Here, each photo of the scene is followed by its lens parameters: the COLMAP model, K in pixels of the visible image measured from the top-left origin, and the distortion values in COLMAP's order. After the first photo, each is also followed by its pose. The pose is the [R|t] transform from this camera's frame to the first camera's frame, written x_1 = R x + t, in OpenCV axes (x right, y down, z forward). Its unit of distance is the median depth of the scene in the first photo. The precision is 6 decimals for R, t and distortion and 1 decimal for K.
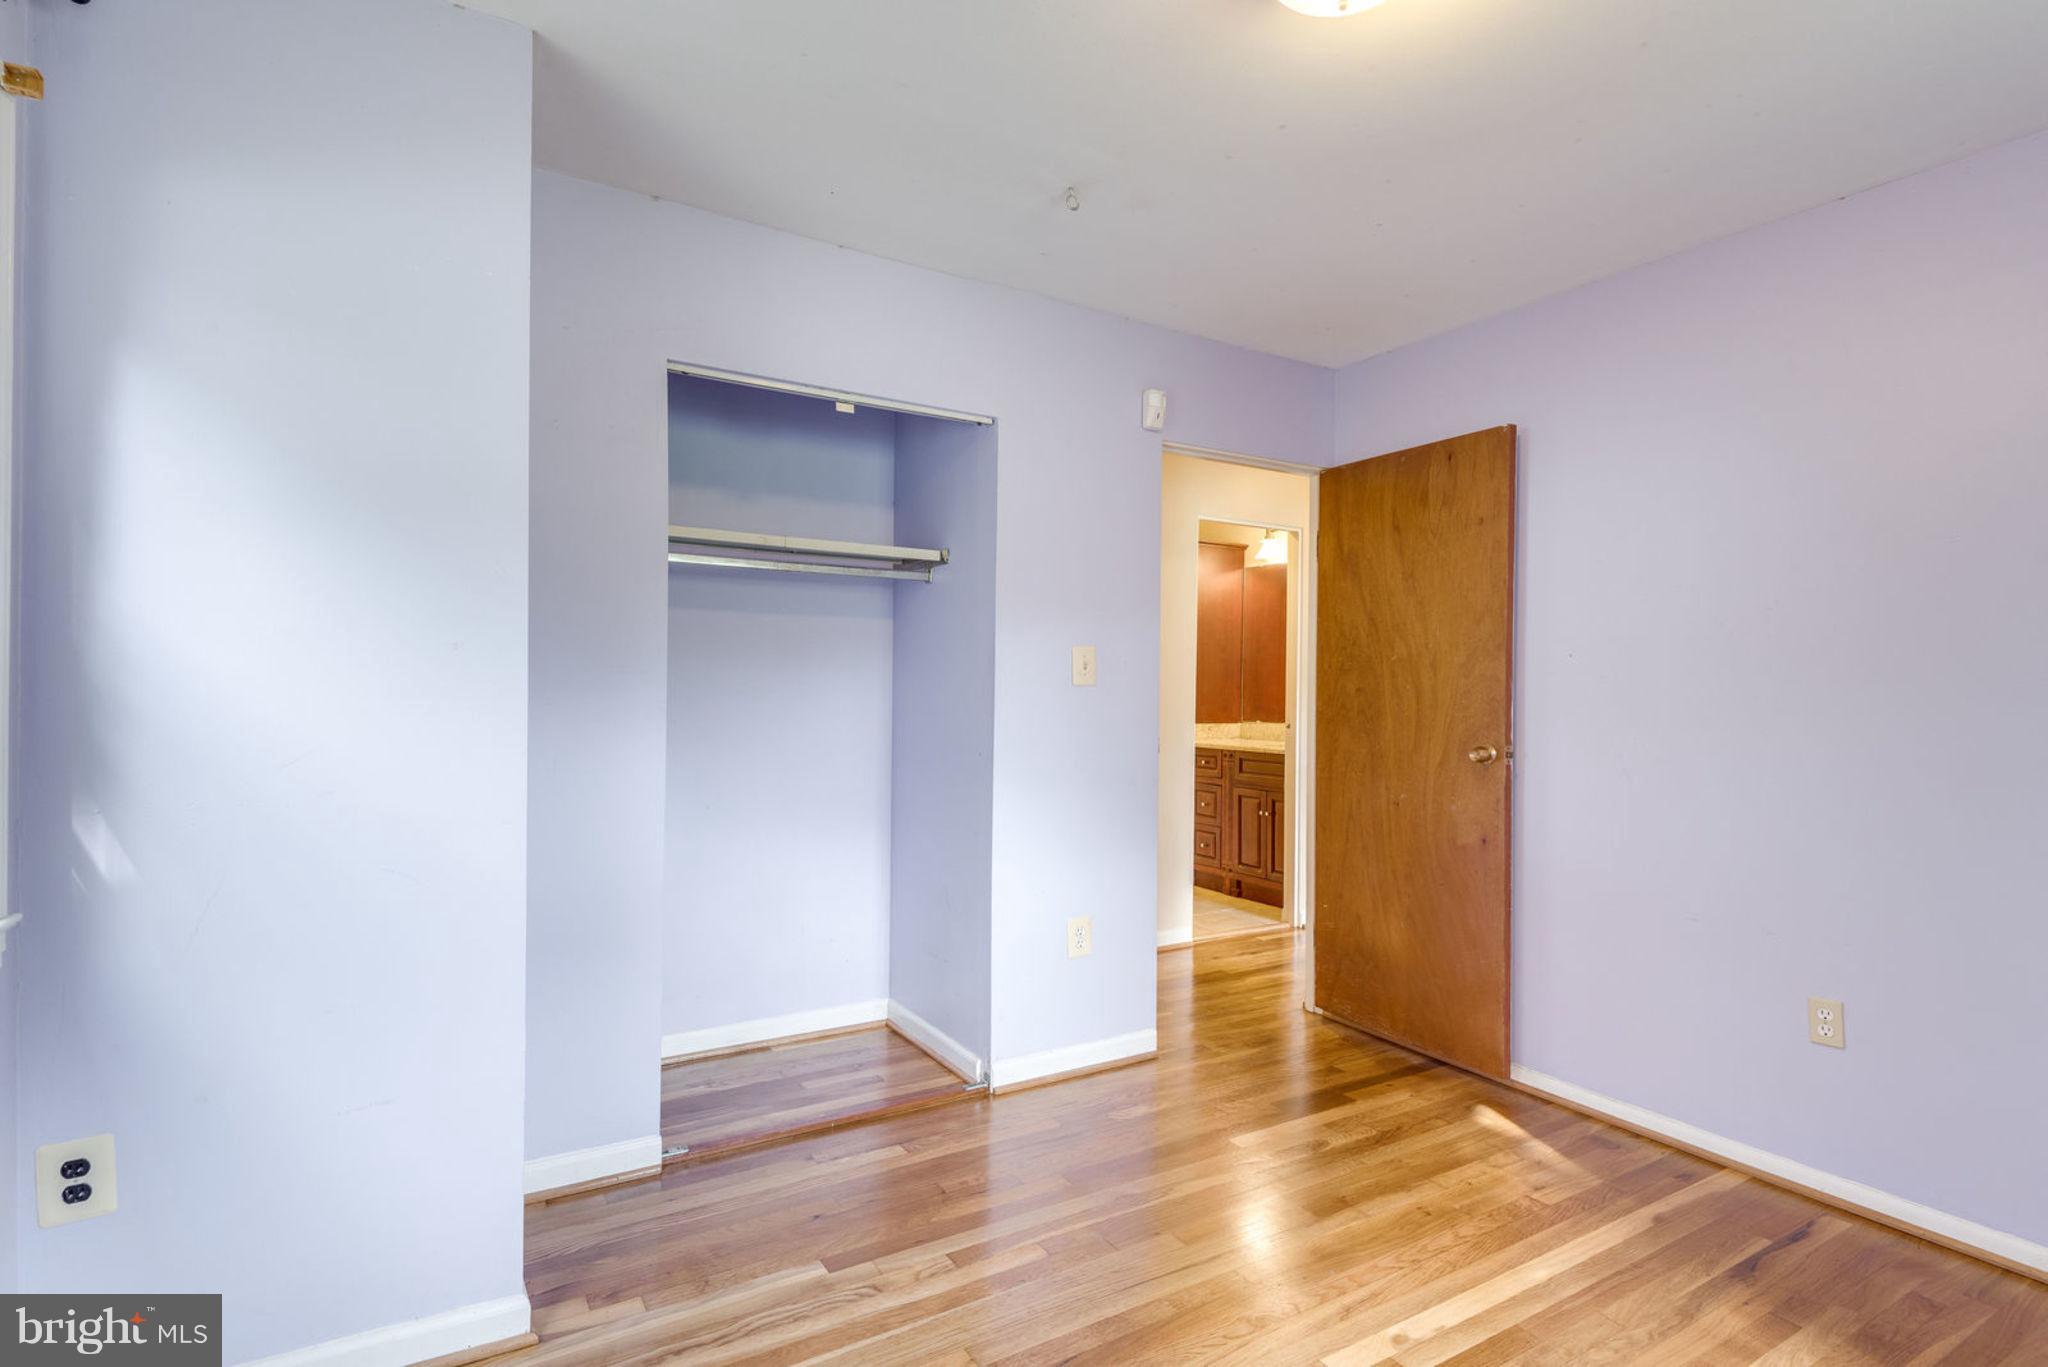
lens RADIAL K [[985.7, 0, 1020.3], [0, 985.7, 691.9], [0, 0, 1]] dist [0.011048, -0.010319]
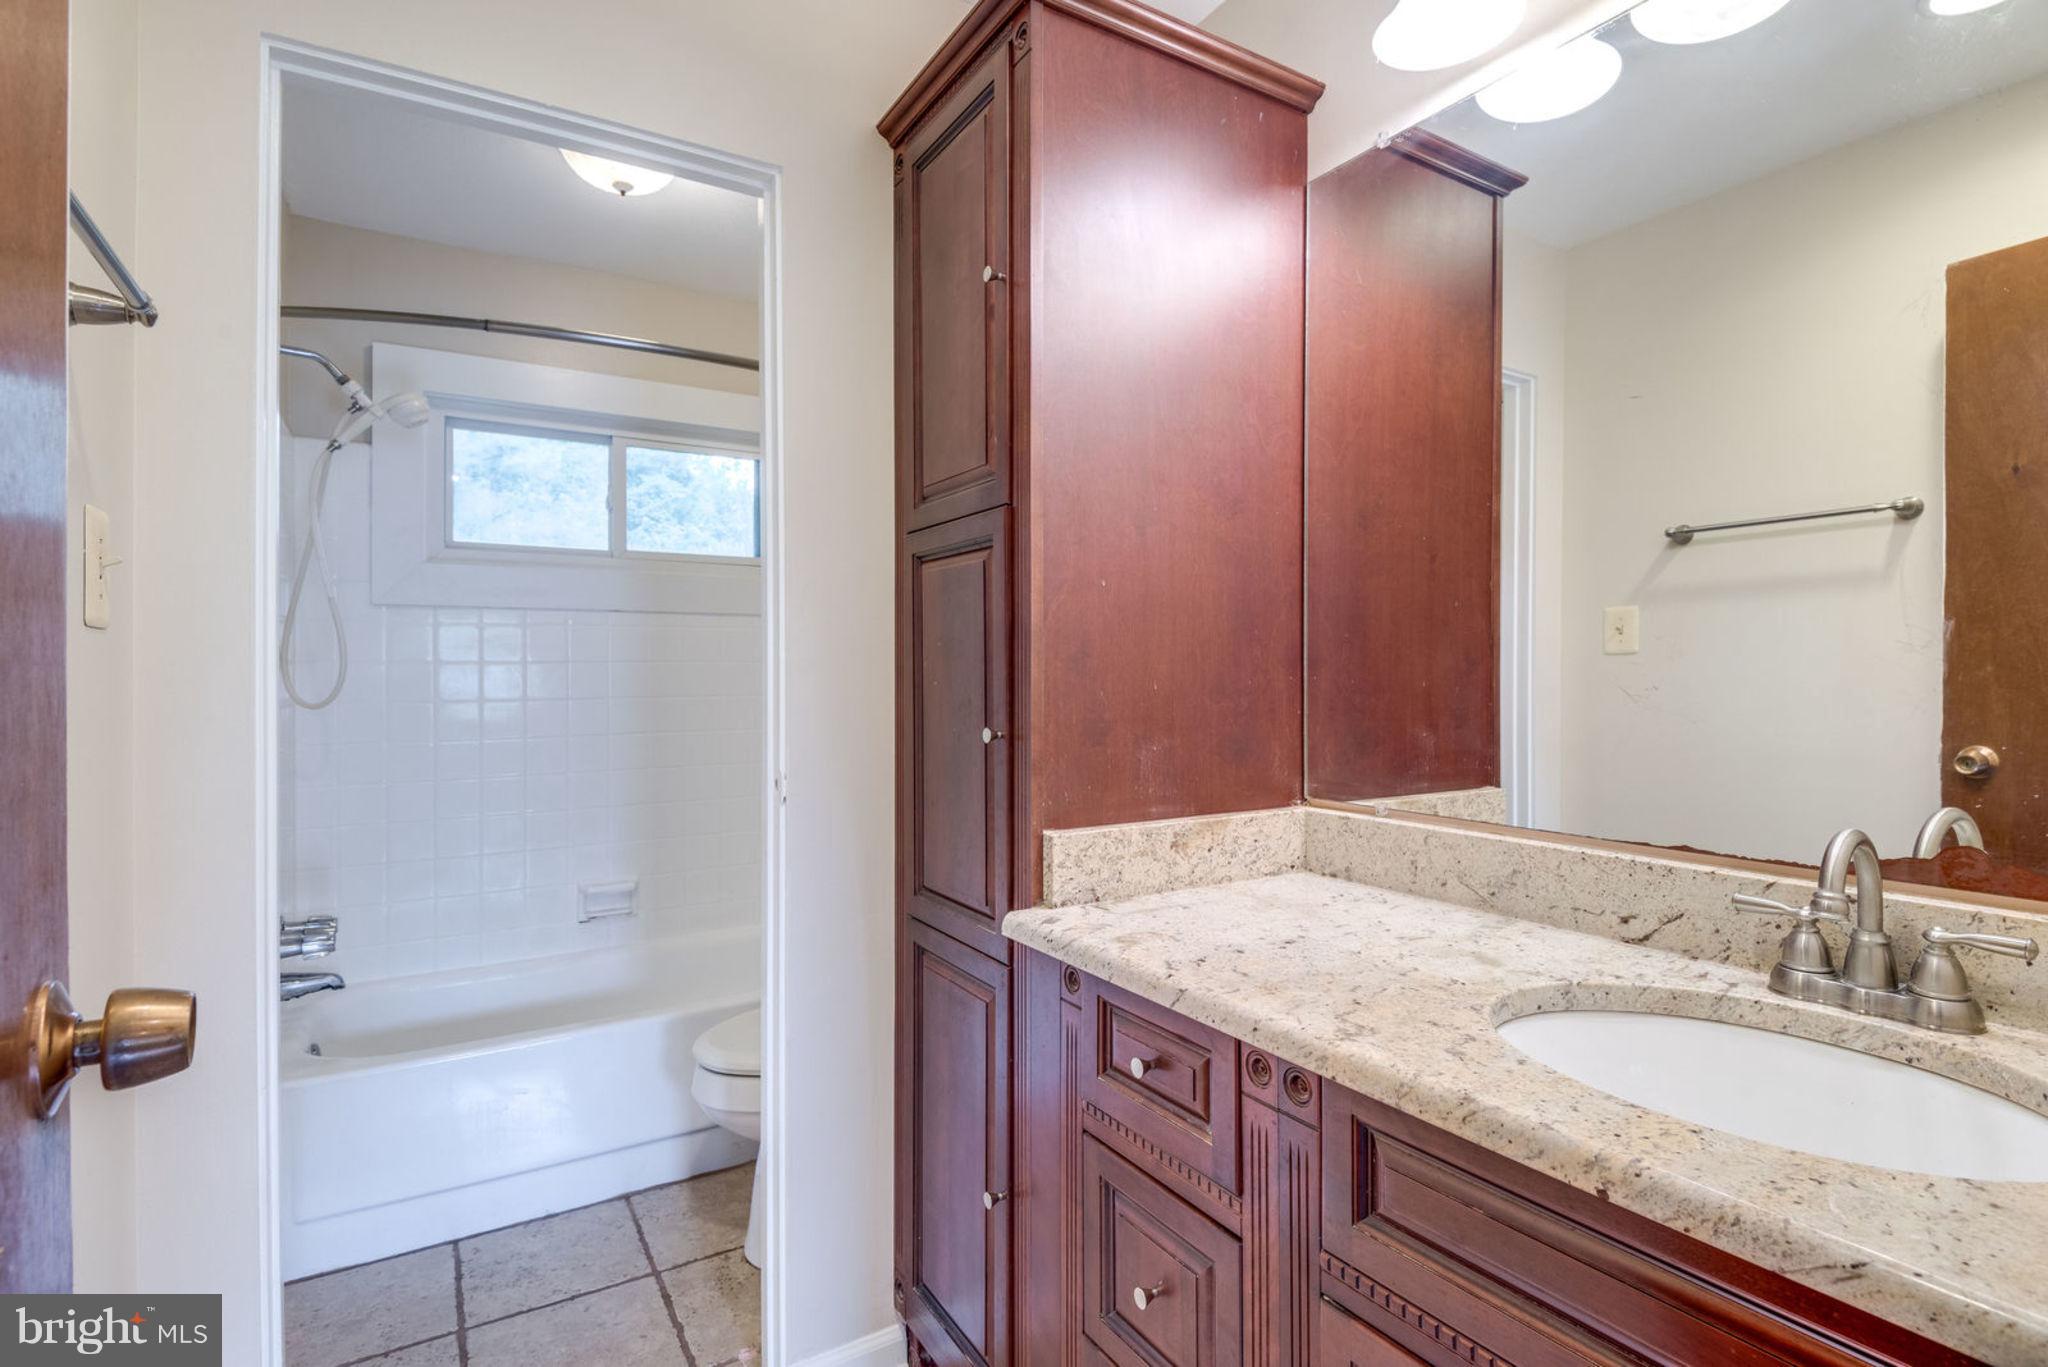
lens RADIAL K [[985.7, 0, 1025.7], [0, 985.7, 676.3], [0, 0, 1]] dist [0.011048, -0.010319]
pose [[0.999818, -0.018118, 0.005957, 0.152478], [0.018091, 0.999826, 0.004468, -0.004589], [-0.006037, -0.004360, 0.999972, 0.753942]]
